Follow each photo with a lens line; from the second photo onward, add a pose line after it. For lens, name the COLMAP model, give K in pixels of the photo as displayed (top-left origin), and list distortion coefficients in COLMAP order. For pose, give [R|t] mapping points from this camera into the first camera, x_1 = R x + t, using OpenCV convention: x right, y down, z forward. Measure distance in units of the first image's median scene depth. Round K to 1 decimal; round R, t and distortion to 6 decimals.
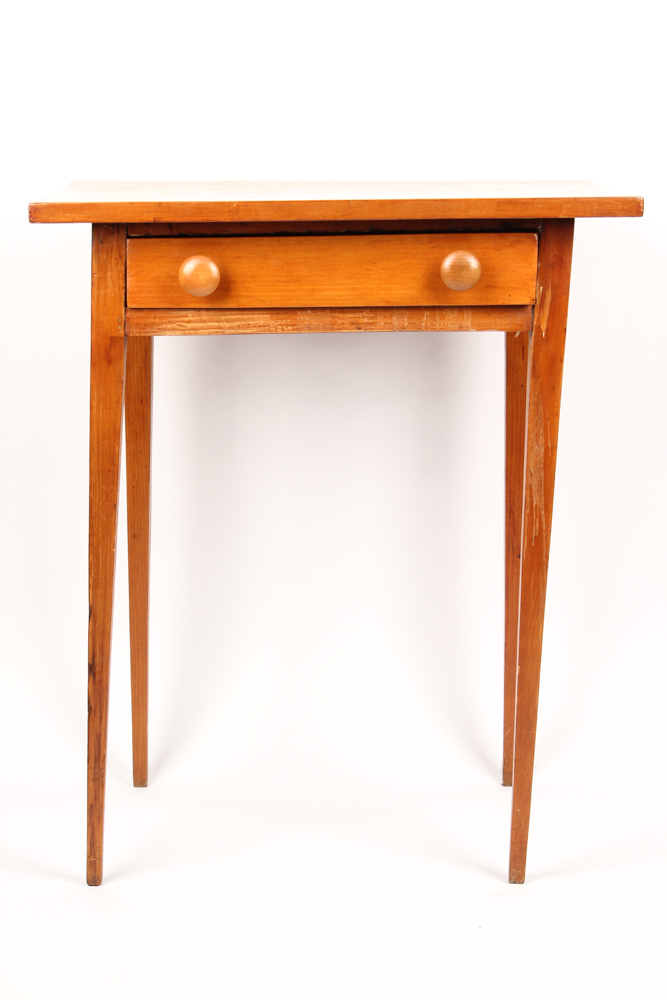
lens RADIAL K [[2368.2, 0, 336.1], [0, 2368.2, 471.8], [0, 0, 1]] dist [0.162927, 0.000000]
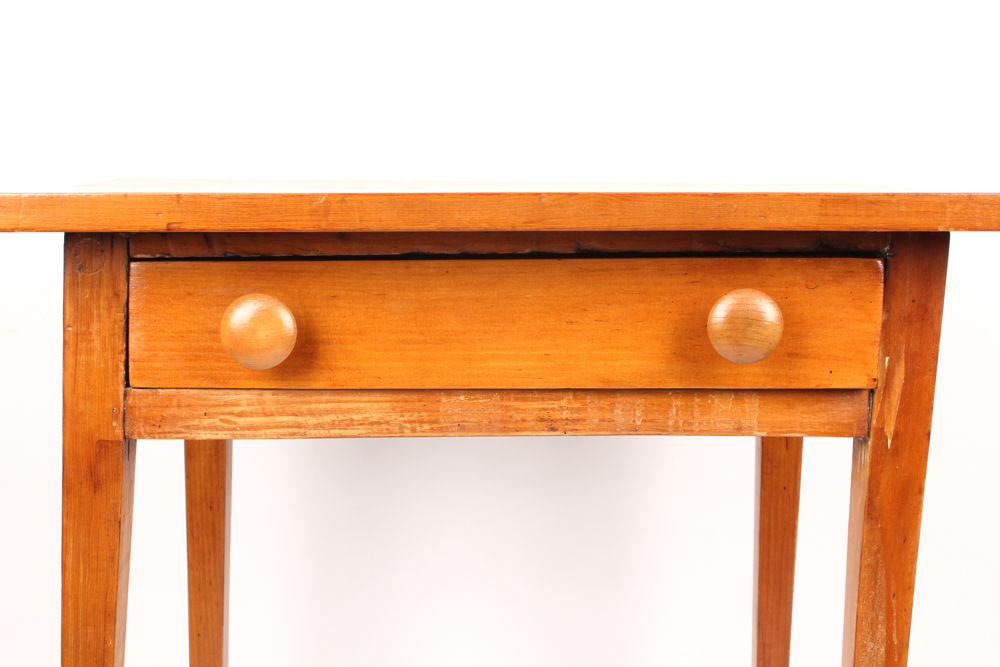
lens RADIAL K [[1570.3, 0, 478.3], [0, 1570.3, 336.0], [0, 0, 1]] dist [-0.002427, 0.000000]
pose [[0.999912, 0.010046, -0.008646, -0.004656], [-0.010492, 0.998531, -0.053151, -0.062406], [0.008099, 0.053237, 0.998549, 0.636322]]
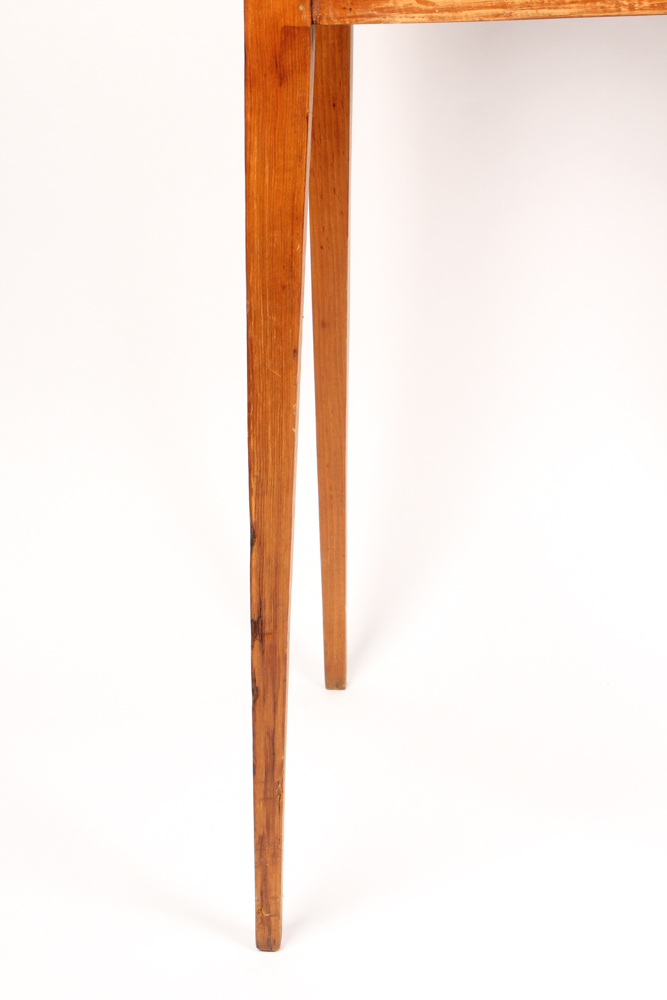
lens RADIAL K [[1874.3, 0, 301.6], [0, 1874.3, 517.0], [0, 0, 1]] dist [0.017920, 0.000000]
pose [[0.996512, 0.012671, -0.082483, -0.057122], [0.009452, 0.964907, 0.262423, -0.060781], [0.082914, -0.262287, 0.961421, 0.591014]]
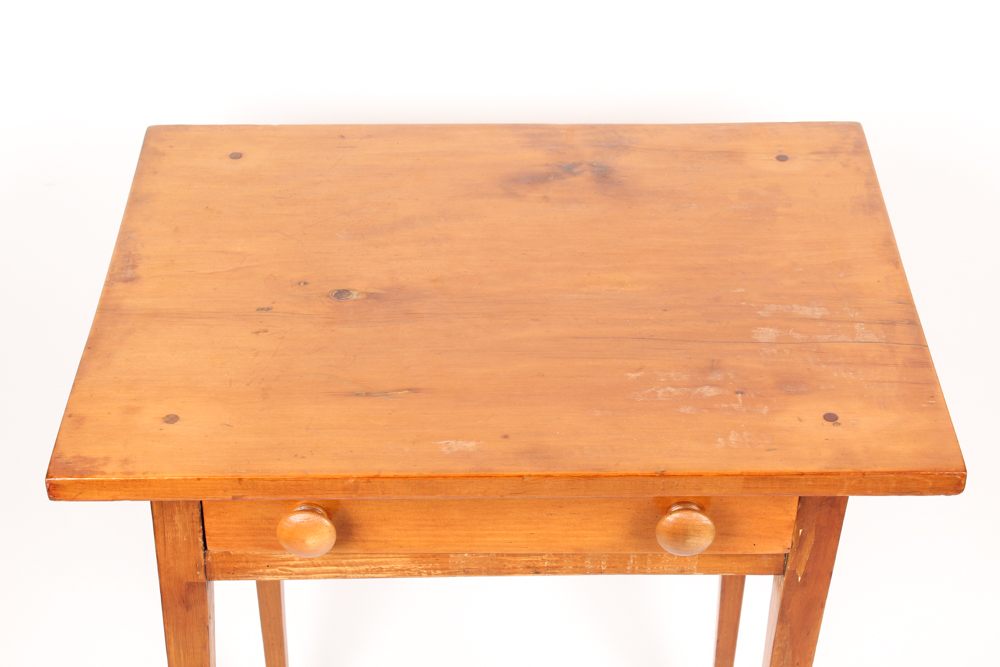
lens RADIAL K [[1958.5, 0, 479.9], [0, 1958.5, 293.8], [0, 0, 1]] dist [0.071248, 0.000000]
pose [[0.999494, 0.011741, -0.029554, 0.008920], [0.002828, 0.892853, 0.450340, -0.396893], [0.031675, -0.450196, 0.892368, 0.515461]]
